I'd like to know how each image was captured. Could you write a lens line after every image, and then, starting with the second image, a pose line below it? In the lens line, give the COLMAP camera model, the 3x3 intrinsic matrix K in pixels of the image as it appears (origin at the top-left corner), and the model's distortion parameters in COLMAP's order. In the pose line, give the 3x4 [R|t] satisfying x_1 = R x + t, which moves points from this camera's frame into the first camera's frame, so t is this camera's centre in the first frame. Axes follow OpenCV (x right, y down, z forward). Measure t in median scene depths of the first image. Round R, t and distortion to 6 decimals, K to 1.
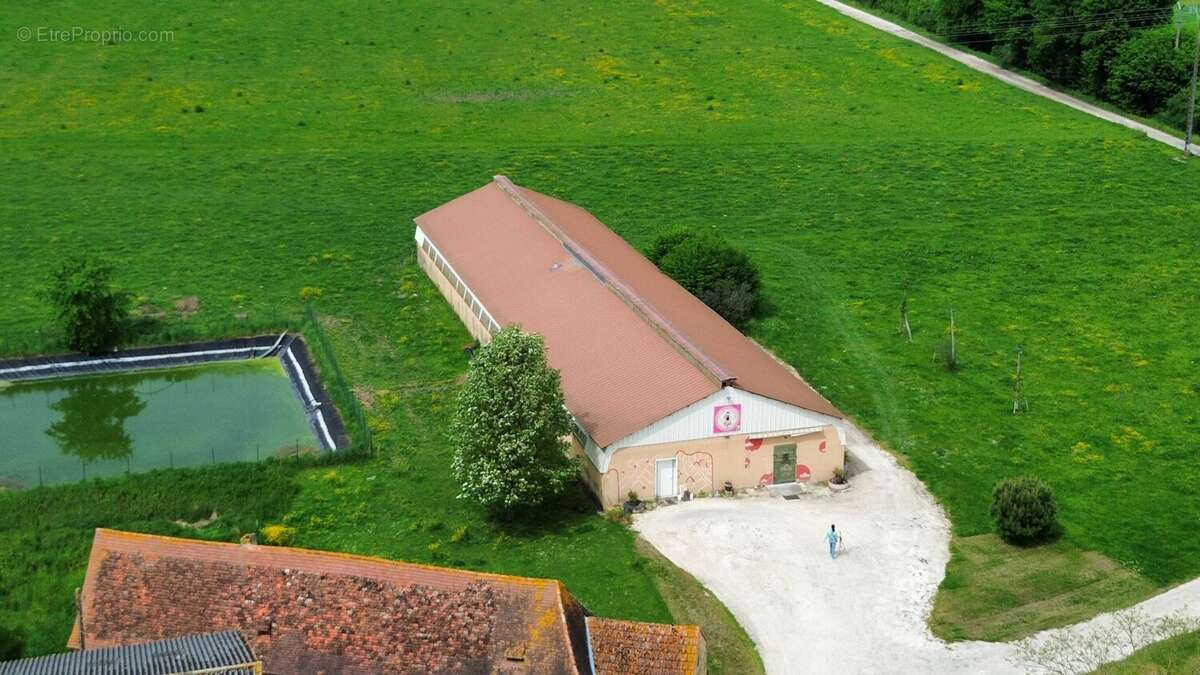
lens RADIAL K [[1714.1, 0, 600.0], [0, 1714.1, 337.5], [0, 0, 1]] dist [0.108614, -0.138339]
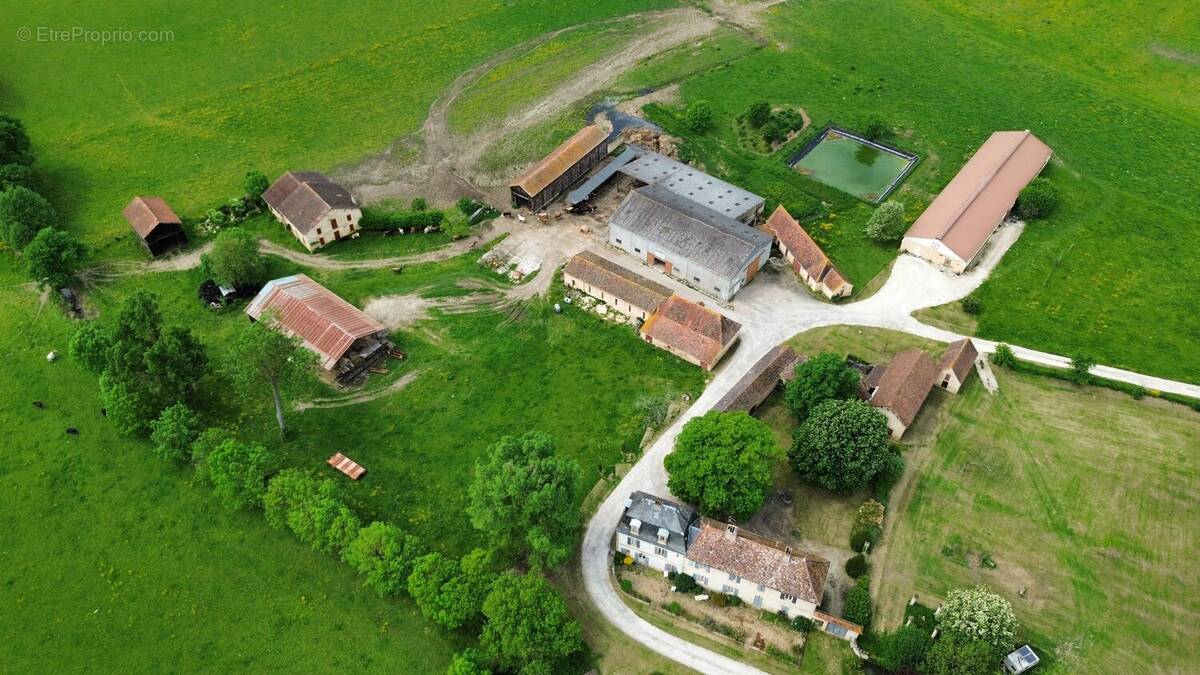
lens RADIAL K [[855.5, 0, 604.6], [0, 855.5, 336.7], [0, 0, 1]] dist [0.066585, -0.064899]
pose [[0.574530, 0.585135, -0.572304, 0.749460], [-0.249684, 0.791193, 0.558276, -0.592963], [0.779470, -0.177852, 0.600663, -0.702738]]
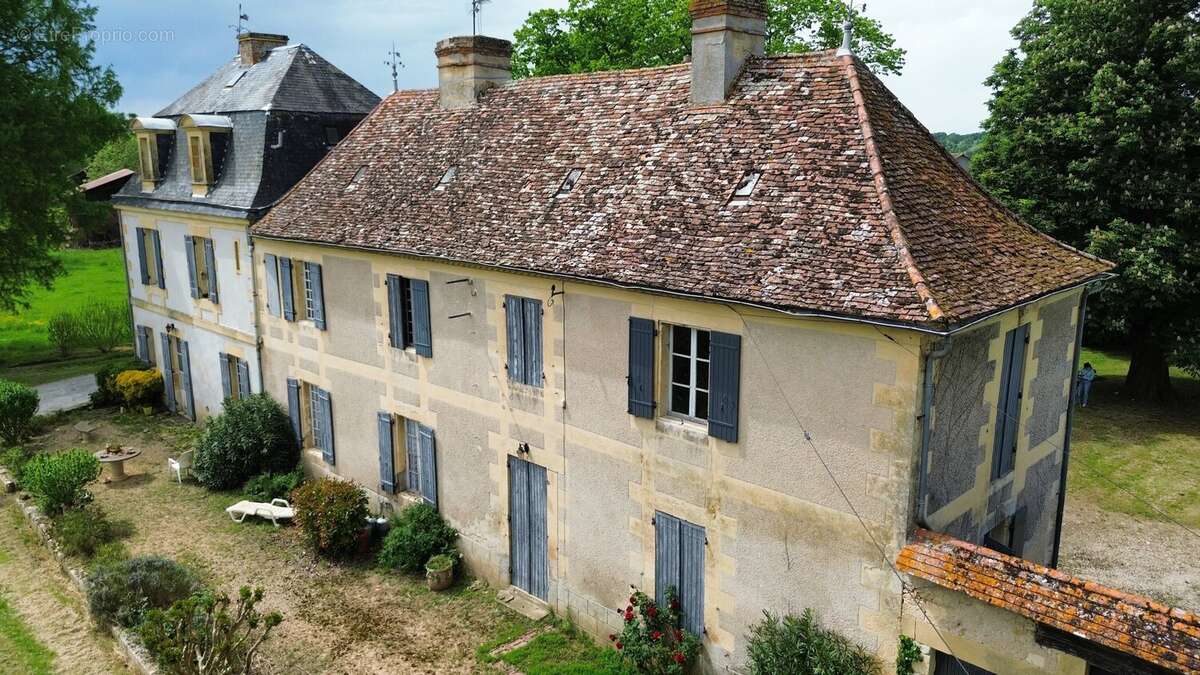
lens RADIAL K [[855.5, 0, 604.6], [0, 855.5, 336.7], [0, 0, 1]] dist [0.066585, -0.064899]
pose [[0.228950, 0.203220, -0.951989, 0.558988], [-0.302524, 0.944393, 0.128842, 0.234999], [0.925236, 0.258501, 0.277698, 0.059529]]
